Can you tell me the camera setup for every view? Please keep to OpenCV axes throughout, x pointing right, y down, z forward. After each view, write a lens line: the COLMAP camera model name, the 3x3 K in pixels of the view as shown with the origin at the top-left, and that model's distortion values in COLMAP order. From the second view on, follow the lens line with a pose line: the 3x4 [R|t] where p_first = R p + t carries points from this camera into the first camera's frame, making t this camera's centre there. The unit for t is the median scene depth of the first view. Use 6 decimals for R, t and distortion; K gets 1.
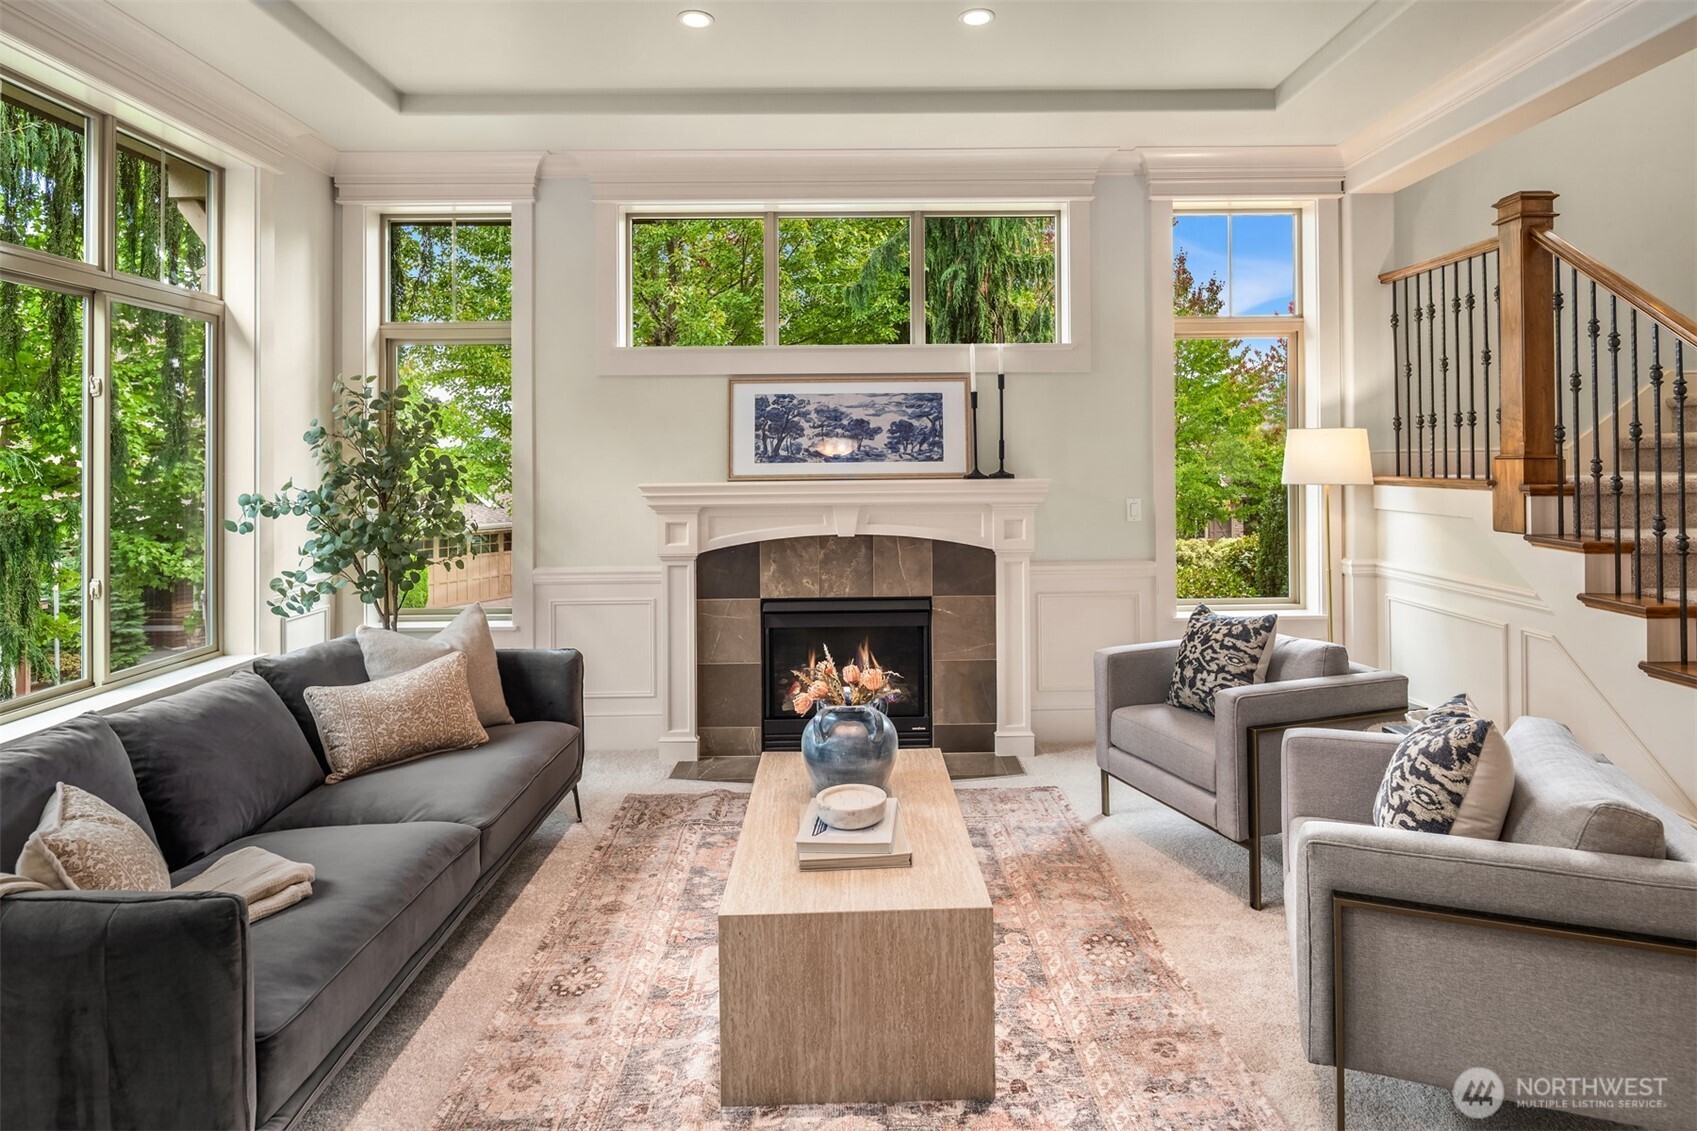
lens RADIAL K [[914.5, 0, 862.5], [0, 914.5, 454.9], [0, 0, 1]] dist [-0.003658, -0.001852]
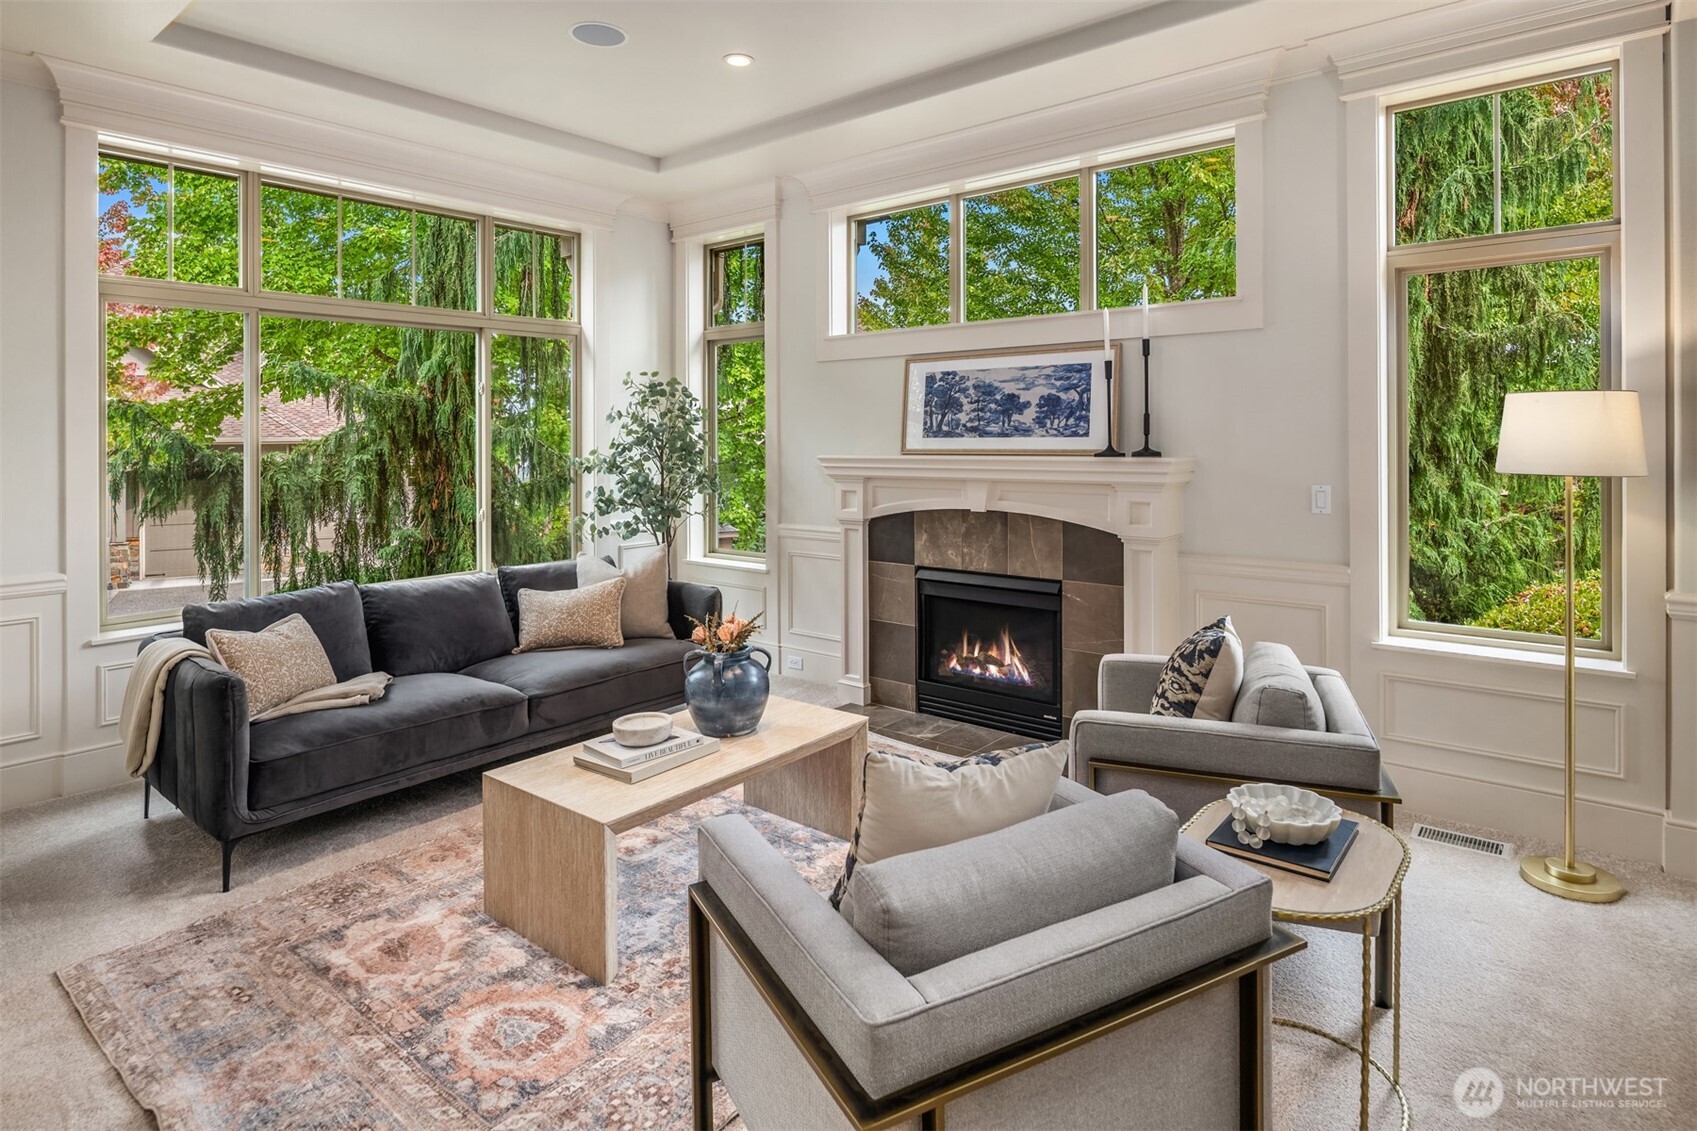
lens RADIAL K [[912.5, 0, 852.1], [0, 912.5, 438.2], [0, 0, 1]] dist [-0.002519, -0.000597]
pose [[0.768128, 0.006057, -0.640268, 0.502895], [0.004141, 0.999887, 0.014426, -0.006143], [0.640283, -0.013732, 0.768016, 0.138974]]
